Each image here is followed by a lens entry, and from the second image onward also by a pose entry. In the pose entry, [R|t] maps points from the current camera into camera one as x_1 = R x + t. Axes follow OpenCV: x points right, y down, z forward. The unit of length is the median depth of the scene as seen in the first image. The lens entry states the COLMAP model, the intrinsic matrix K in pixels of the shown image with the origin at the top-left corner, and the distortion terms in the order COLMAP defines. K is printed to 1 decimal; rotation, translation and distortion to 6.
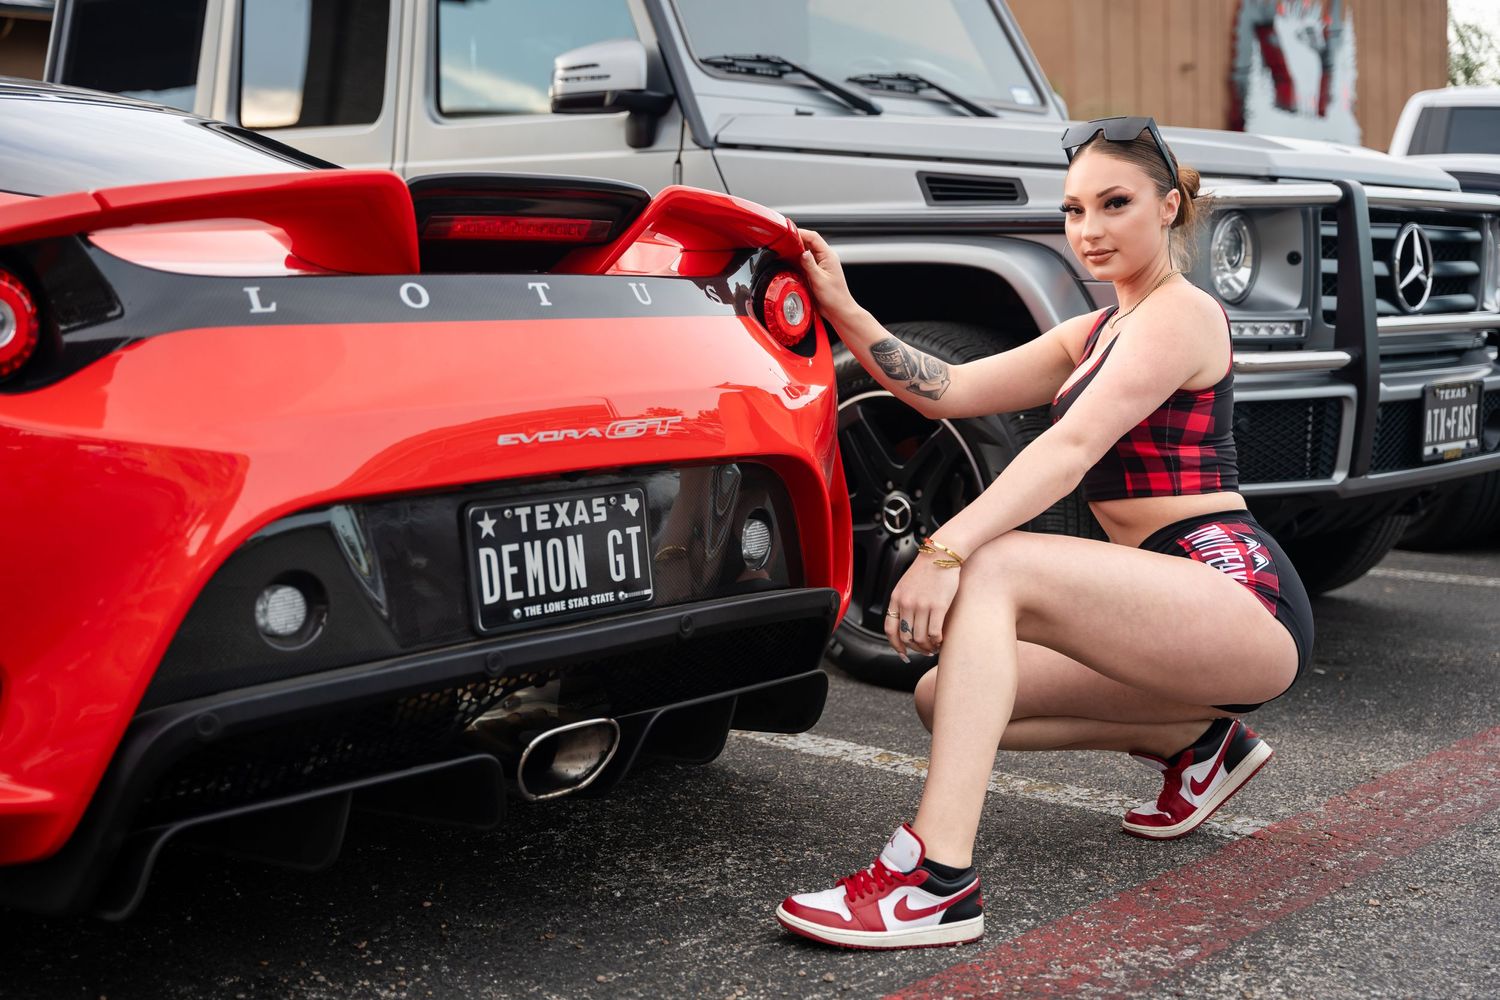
lens RADIAL K [[2066.0, 0, 750.4], [0, 2066.0, 500.3], [0, 0, 1]] dist [0.030926, 0.000000]
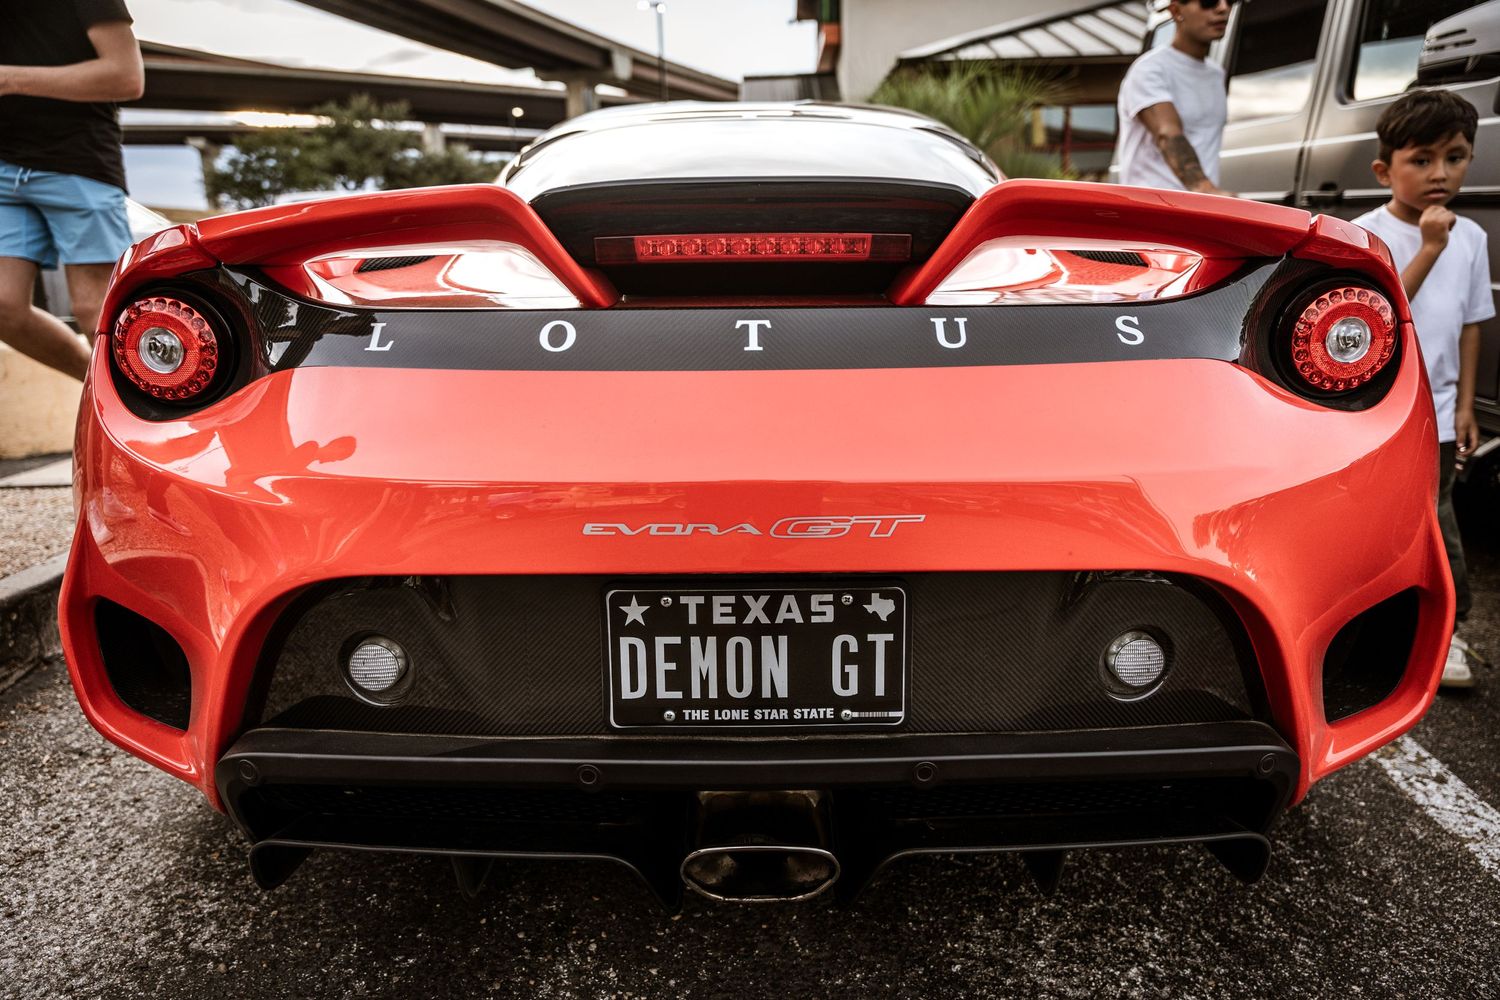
lens RADIAL K [[1005.2, 0, 749.3], [0, 1005.2, 500.1], [0, 0, 1]] dist [-0.013187, -0.003344]
pose [[0.638655, 0.206484, -0.741272, 0.192667], [-0.072400, 0.975176, 0.209261, -0.118206], [0.766080, -0.079977, 0.637750, 0.750681]]
